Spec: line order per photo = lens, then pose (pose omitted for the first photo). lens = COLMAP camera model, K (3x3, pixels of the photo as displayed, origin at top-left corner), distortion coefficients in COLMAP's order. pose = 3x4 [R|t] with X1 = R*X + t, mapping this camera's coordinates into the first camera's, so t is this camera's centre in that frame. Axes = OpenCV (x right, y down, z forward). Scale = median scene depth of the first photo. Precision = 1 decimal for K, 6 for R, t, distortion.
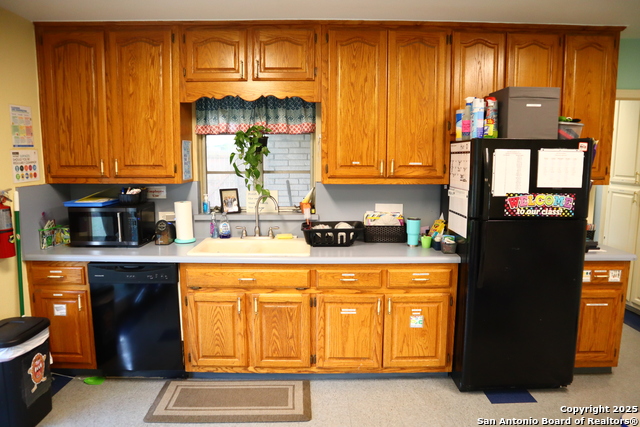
lens RADIAL K [[457.6, 0, 319.8], [0, 457.6, 220.4], [0, 0, 1]] dist [-0.097059, 0.065844]
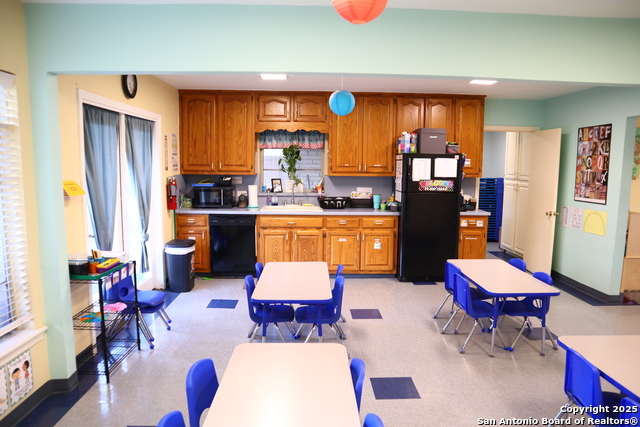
lens RADIAL K [[449.5, 0, 320.0], [0, 449.5, 213.5], [0, 0, 1]] dist [-0.060107, 0.002201]
pose [[0.999732, 0.005984, 0.022385, -0.076310], [-0.005436, 0.999685, -0.024483, 0.129748], [-0.022524, 0.024355, 0.999450, -0.911931]]
